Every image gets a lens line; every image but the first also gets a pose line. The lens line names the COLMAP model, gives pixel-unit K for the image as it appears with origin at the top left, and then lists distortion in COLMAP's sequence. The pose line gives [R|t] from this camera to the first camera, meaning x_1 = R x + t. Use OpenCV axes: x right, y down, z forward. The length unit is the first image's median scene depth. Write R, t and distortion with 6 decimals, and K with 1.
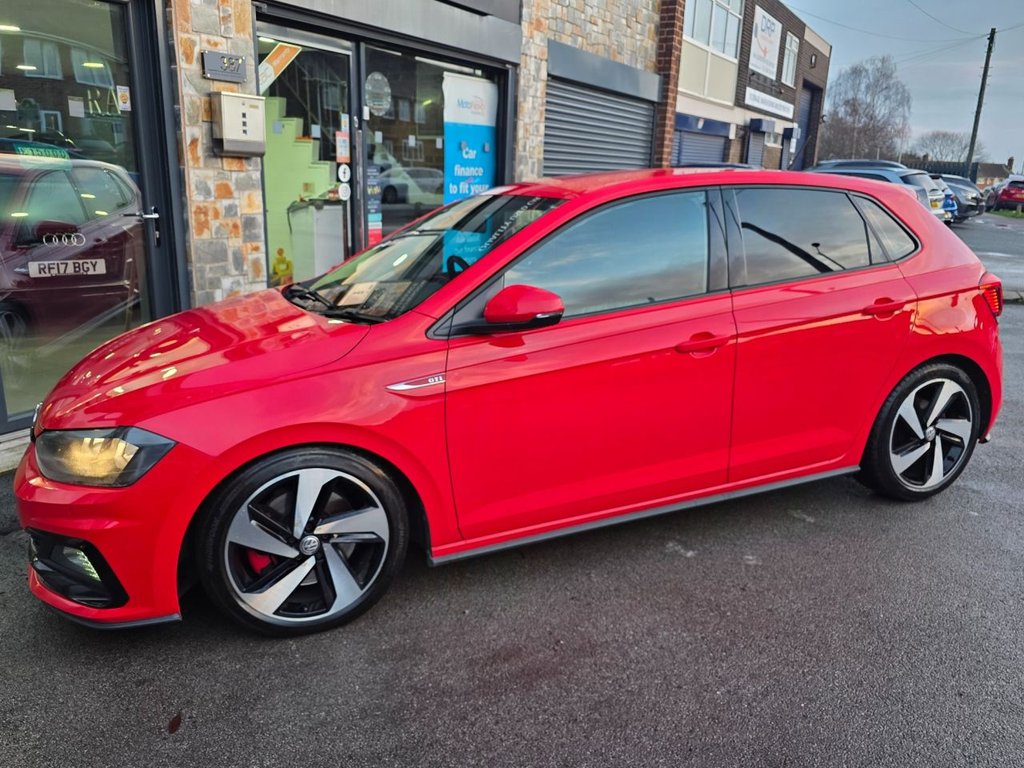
lens RADIAL K [[796.8, 0, 524.1], [0, 796.8, 380.8], [0, 0, 1]] dist [0.050087, -0.052851]
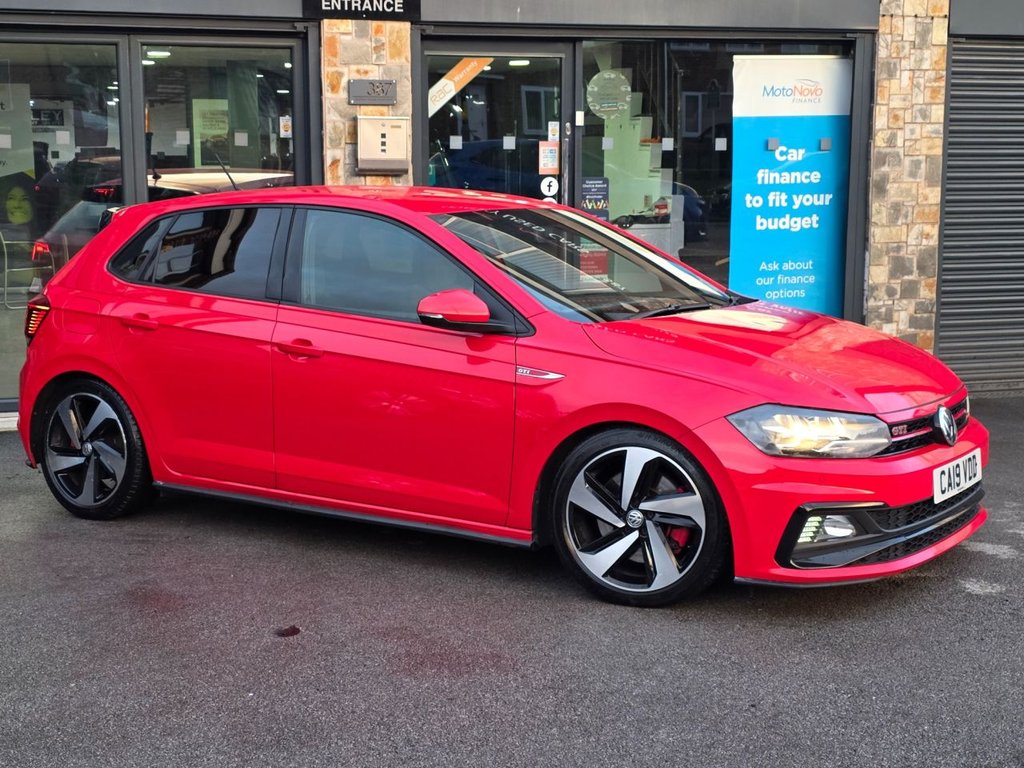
lens RADIAL K [[1505.9, 0, 488.6], [0, 1505.9, 360.6], [0, 0, 1]] dist [0.065668, 0.000000]
pose [[0.723714, 0.067974, -0.686745, 1.085308], [-0.154285, 0.985885, -0.065008, 0.058205], [0.672633, 0.153001, 0.723986, -0.262504]]
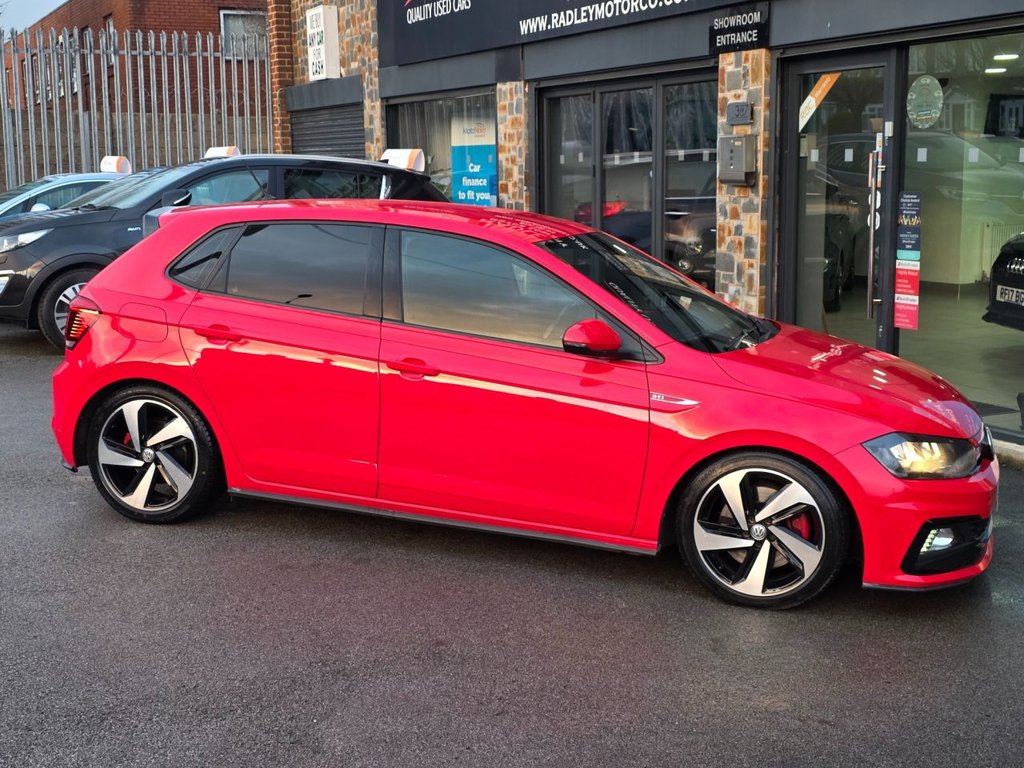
lens RADIAL K [[1355.4, 0, 514.9], [0, 1355.4, 396.2], [0, 0, 1]] dist [0.056753, 0.000000]
pose [[-0.573586, 0.122339, -0.809958, 1.496567], [-0.208750, 0.934308, 0.288951, -0.501372], [0.792100, 0.334817, -0.510368, 1.874819]]
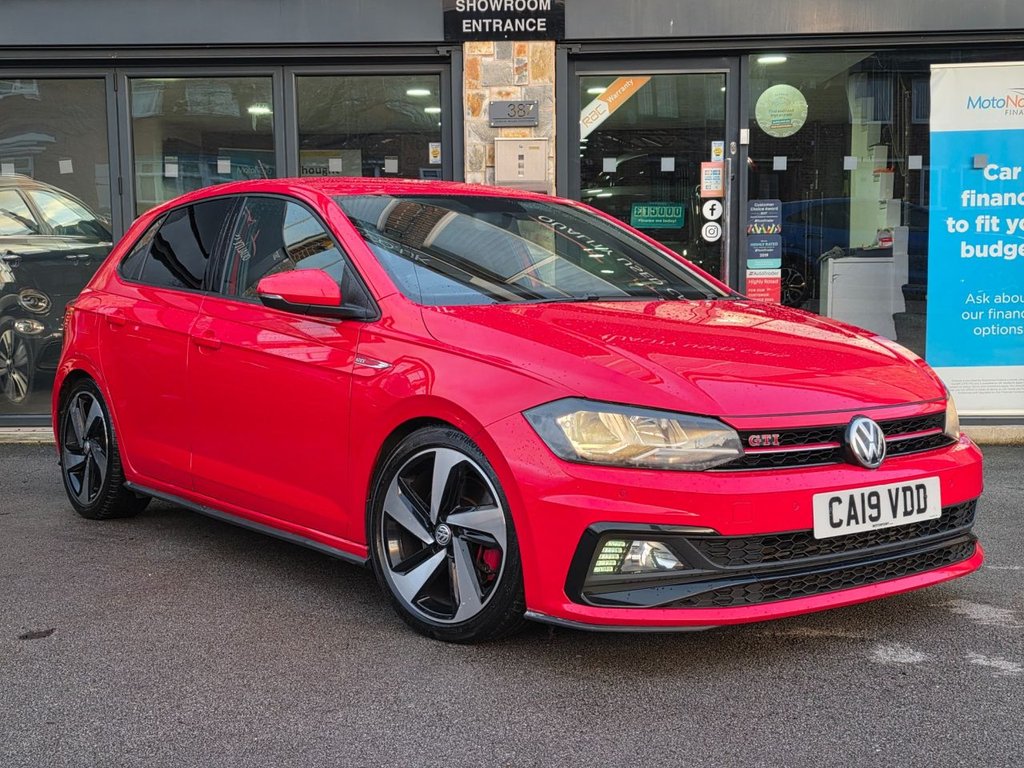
lens RADIAL K [[1355.4, 0, 518.5], [0, 1355.4, 377.7], [0, 0, 1]] dist [0.056753, 0.000000]
pose [[0.461987, 0.054557, -0.885207, 1.162967], [-0.201658, 0.978424, -0.044942, 0.018413], [0.863656, 0.199272, 0.463021, 0.259722]]
